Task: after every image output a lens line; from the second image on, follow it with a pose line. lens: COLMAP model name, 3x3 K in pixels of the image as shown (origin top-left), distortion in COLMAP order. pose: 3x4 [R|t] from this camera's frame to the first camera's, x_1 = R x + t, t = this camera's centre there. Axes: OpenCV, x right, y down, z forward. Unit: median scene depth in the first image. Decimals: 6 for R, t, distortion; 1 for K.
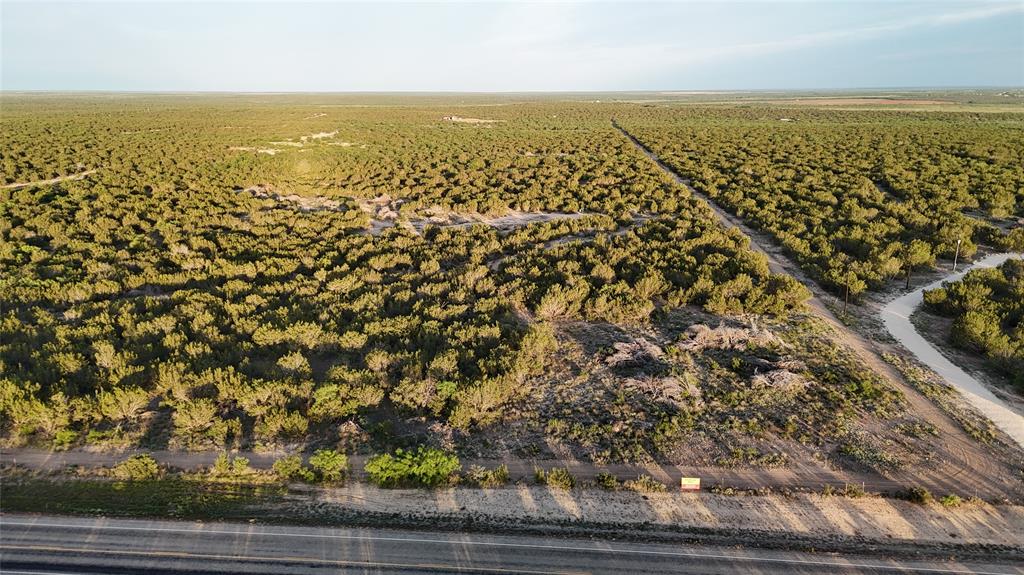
lens RADIAL K [[717.6, 0, 512.0], [0, 717.6, 287.5], [0, 0, 1]] dist [0.072520, -0.062242]
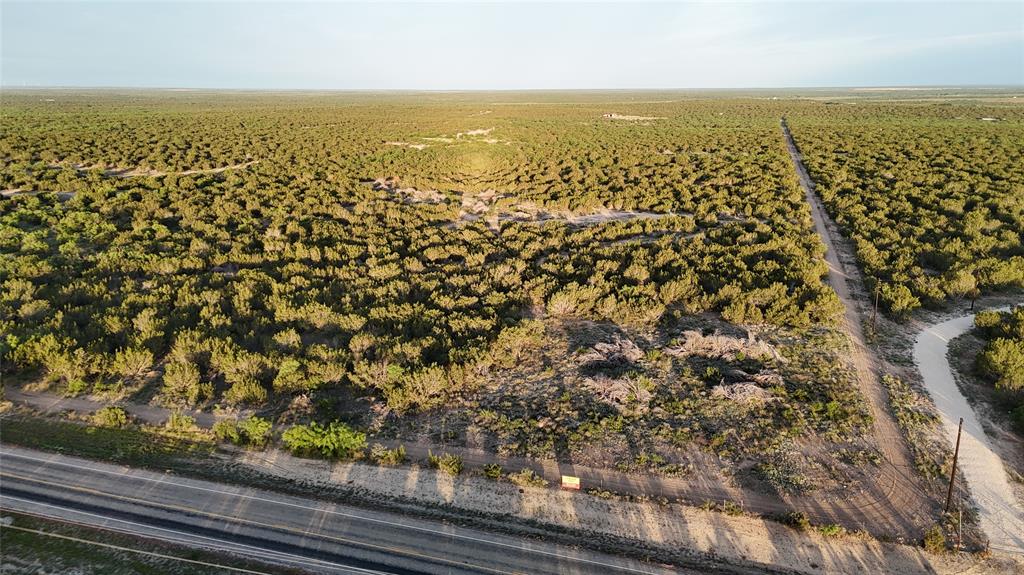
lens RADIAL K [[717.6, 0, 512.0], [0, 717.6, 287.5], [0, 0, 1]] dist [0.072520, -0.062242]
pose [[0.976744, 0.057588, -0.206530, 0.354018], [-0.056839, 0.998338, 0.009566, -0.003097], [0.206737, 0.002395, 0.978394, 0.007191]]
